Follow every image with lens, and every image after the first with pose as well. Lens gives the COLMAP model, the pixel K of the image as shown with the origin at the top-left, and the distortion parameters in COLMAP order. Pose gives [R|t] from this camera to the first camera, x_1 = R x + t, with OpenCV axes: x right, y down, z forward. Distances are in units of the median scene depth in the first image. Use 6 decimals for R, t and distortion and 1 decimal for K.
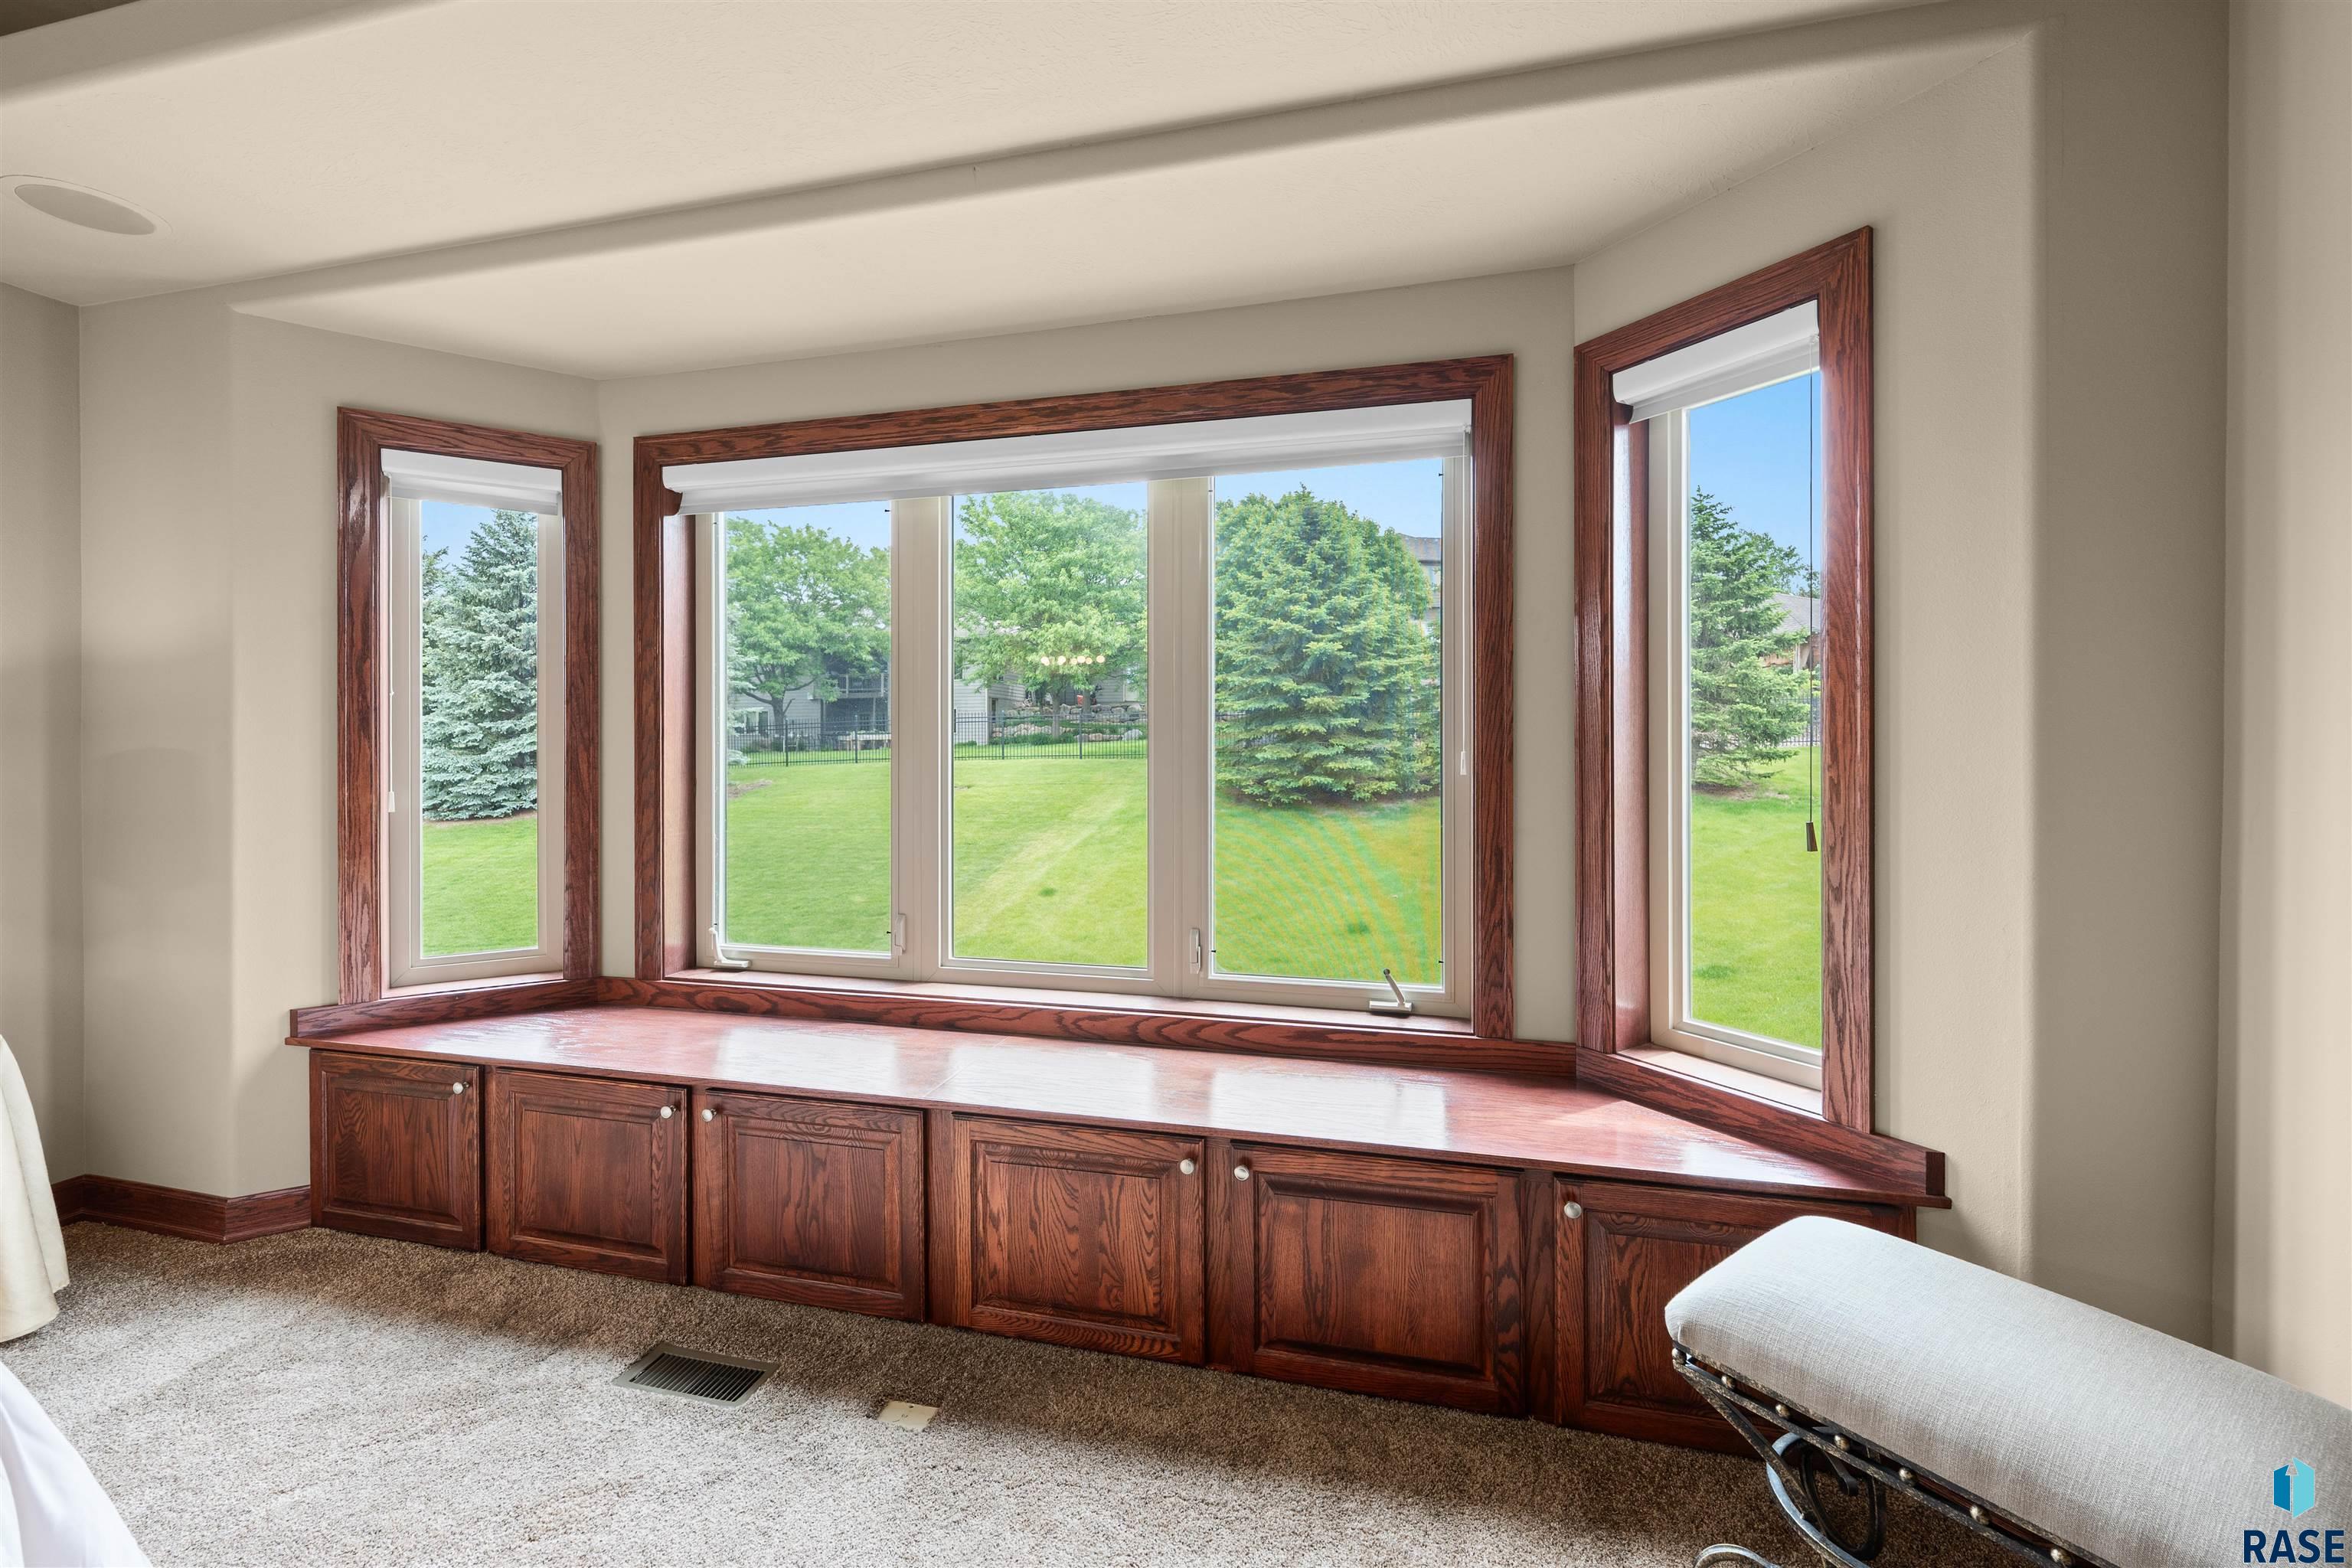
lens RADIAL K [[963.6, 0, 1167.1], [0, 963.6, 740.7], [0, 0, 1]] dist [0.000038, 0.000049]
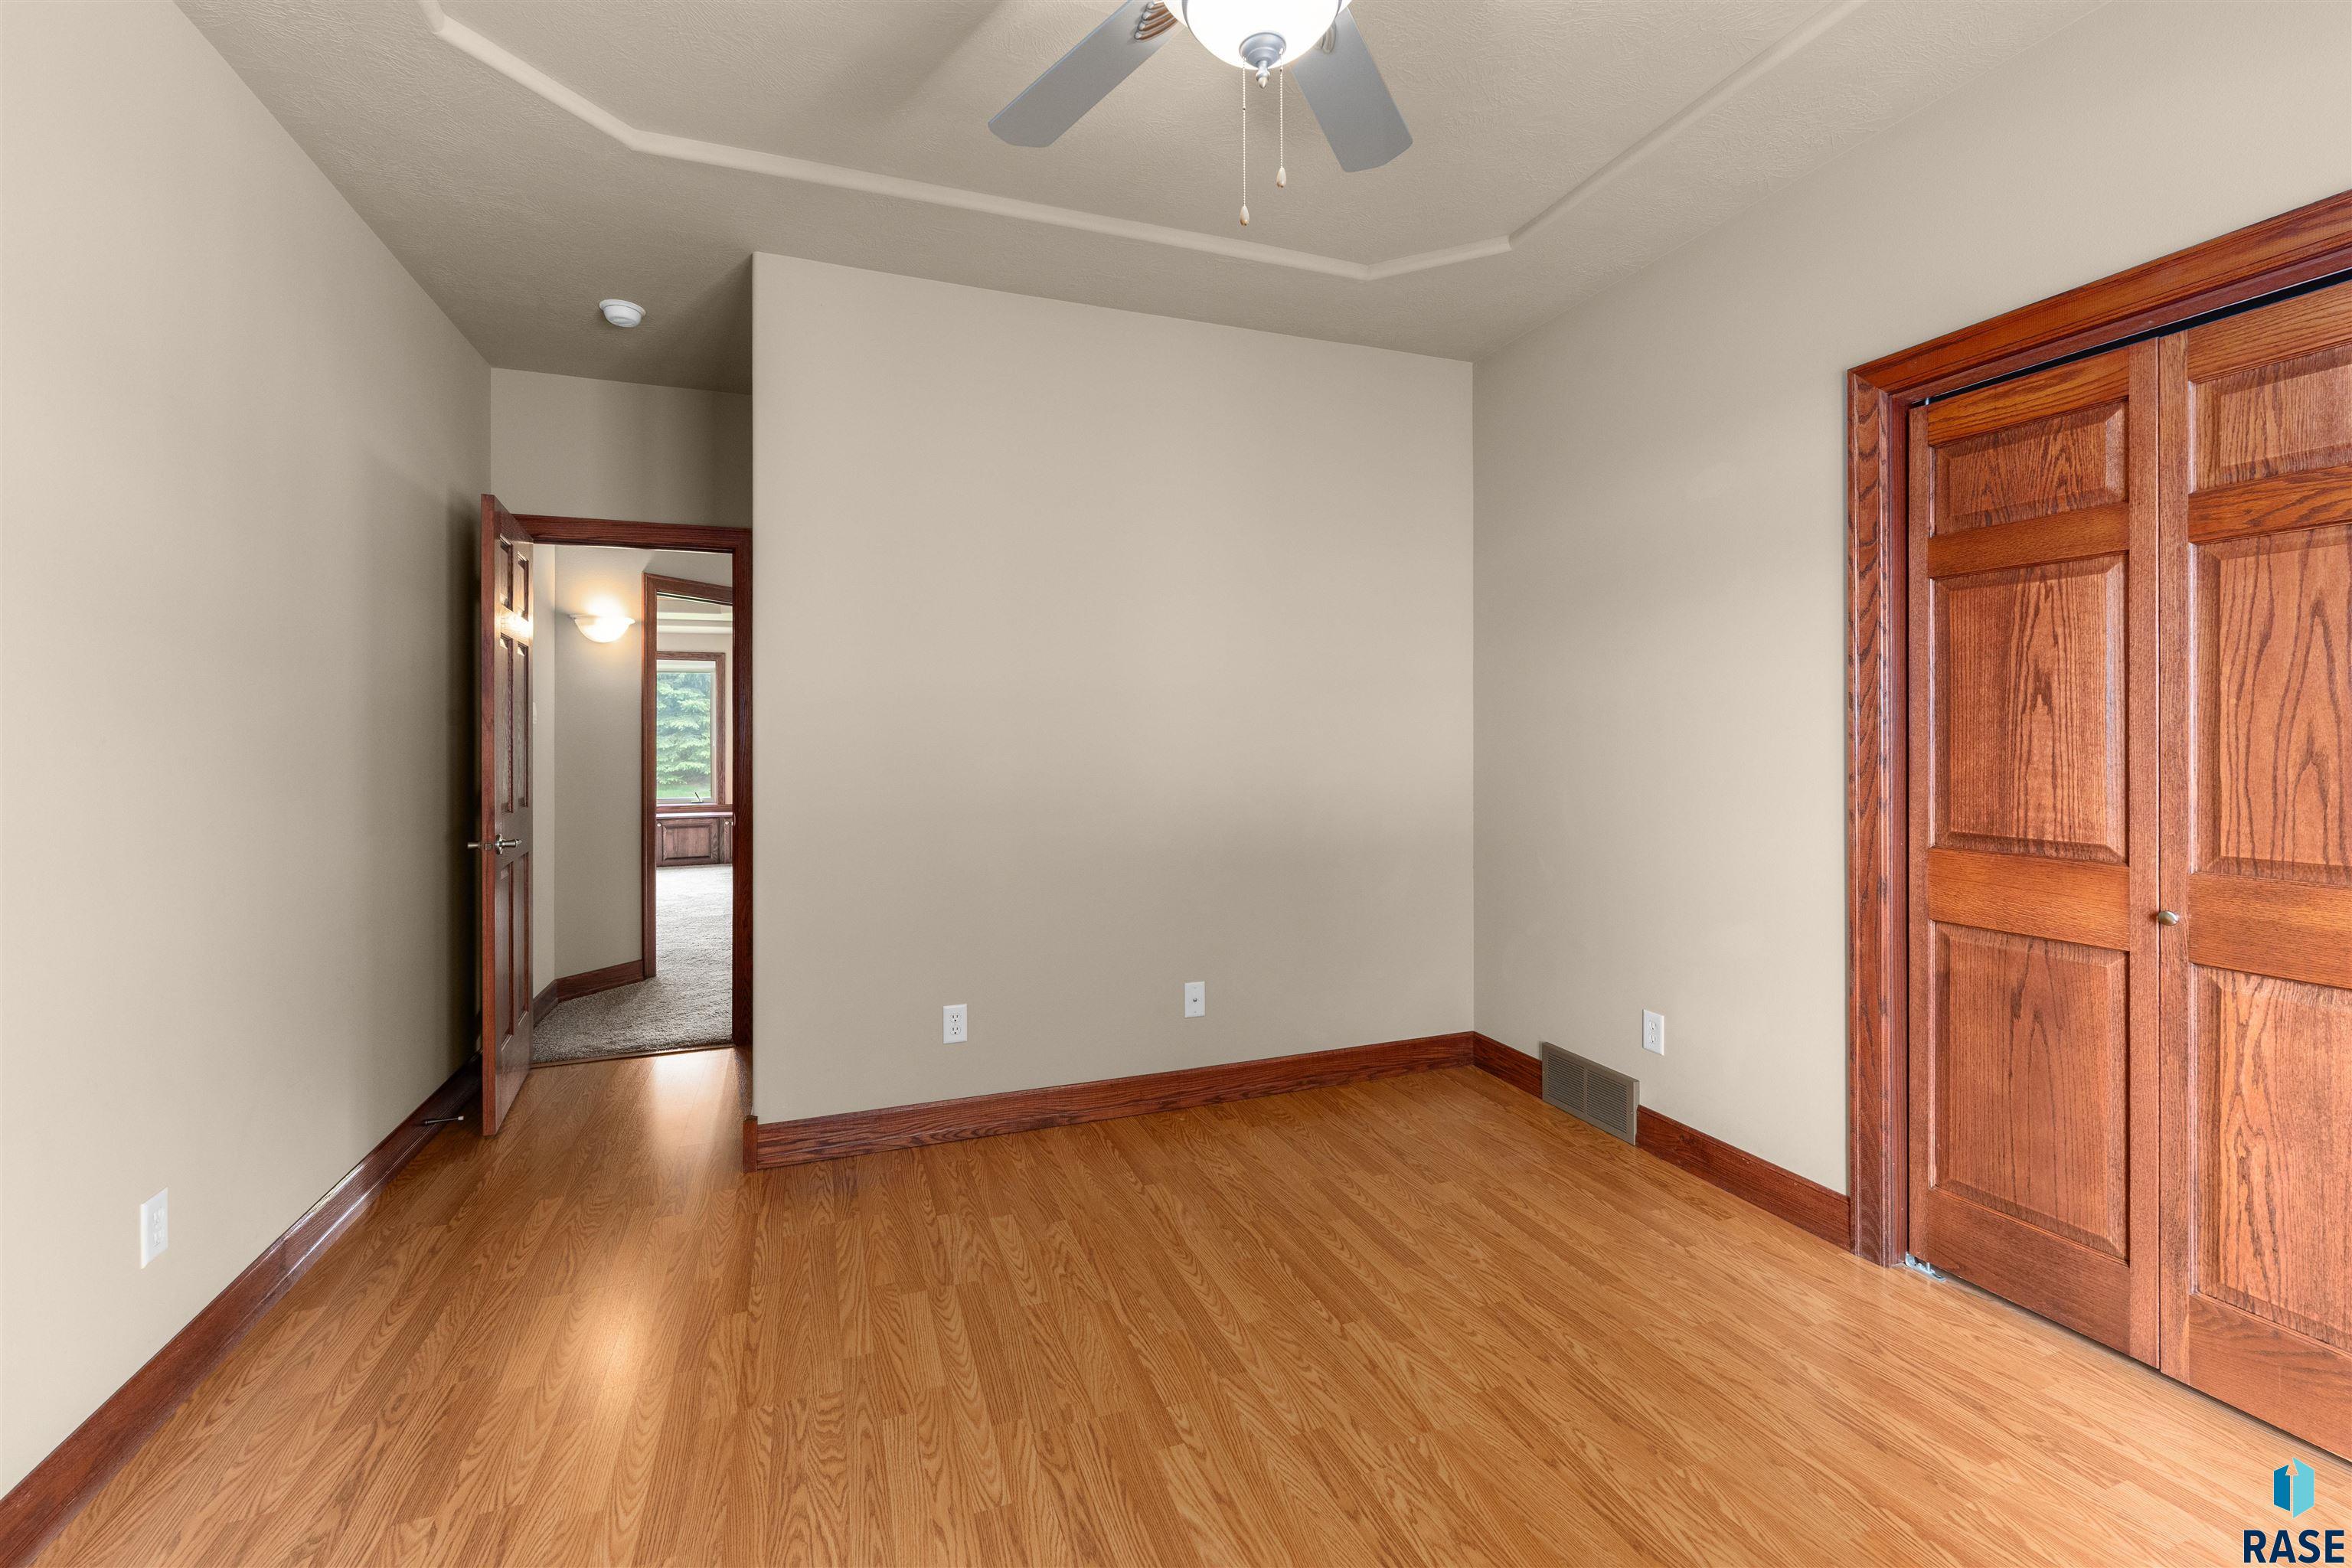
lens RADIAL K [[963.6, 0, 1167.1], [0, 963.6, 740.7], [0, 0, 1]] dist [0.000038, 0.000049]
pose [[0.821945, 0.002777, 0.569560, -0.439793], [-0.007208, 0.999959, 0.005526, -0.027083], [-0.569521, -0.008648, 0.821931, -3.358756]]
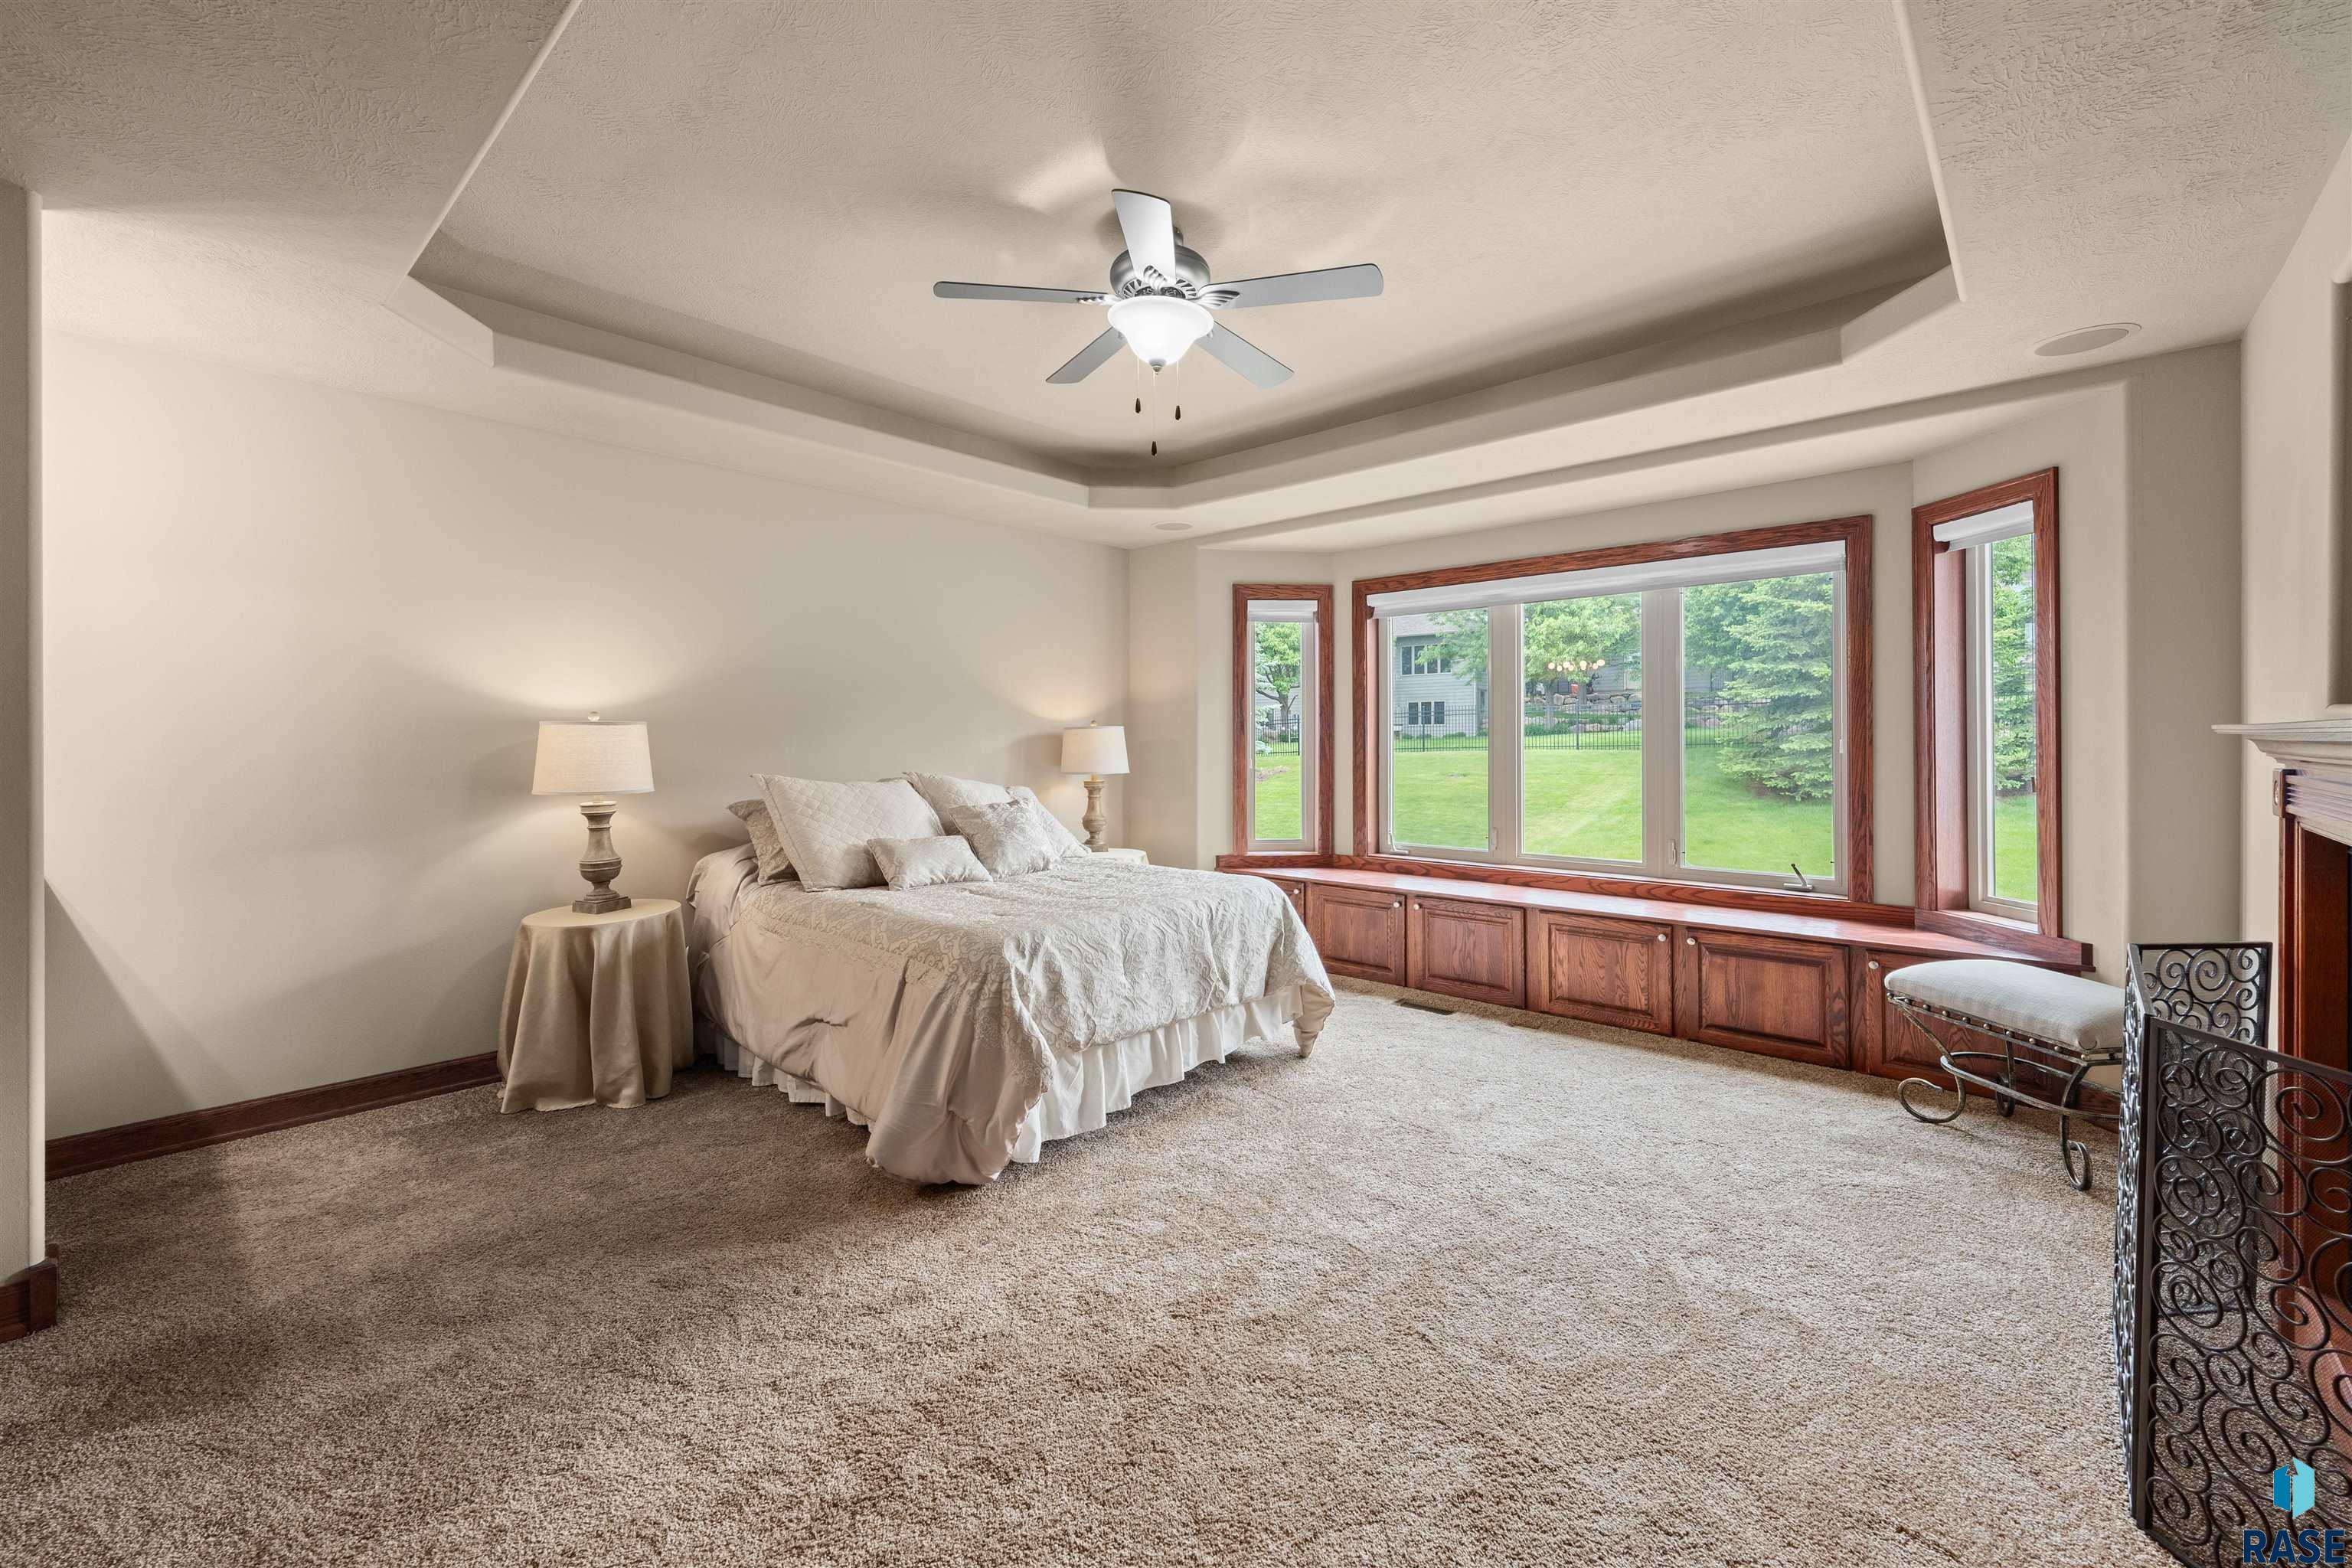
lens RADIAL K [[963.6, 0, 1167.1], [0, 963.6, 740.7], [0, 0, 1]] dist [0.000038, 0.000049]
pose [[0.883254, -0.001518, -0.468893, 0.039722], [0.005707, 0.999955, 0.007513, -0.006416], [0.468860, -0.009312, 0.883223, -1.002901]]
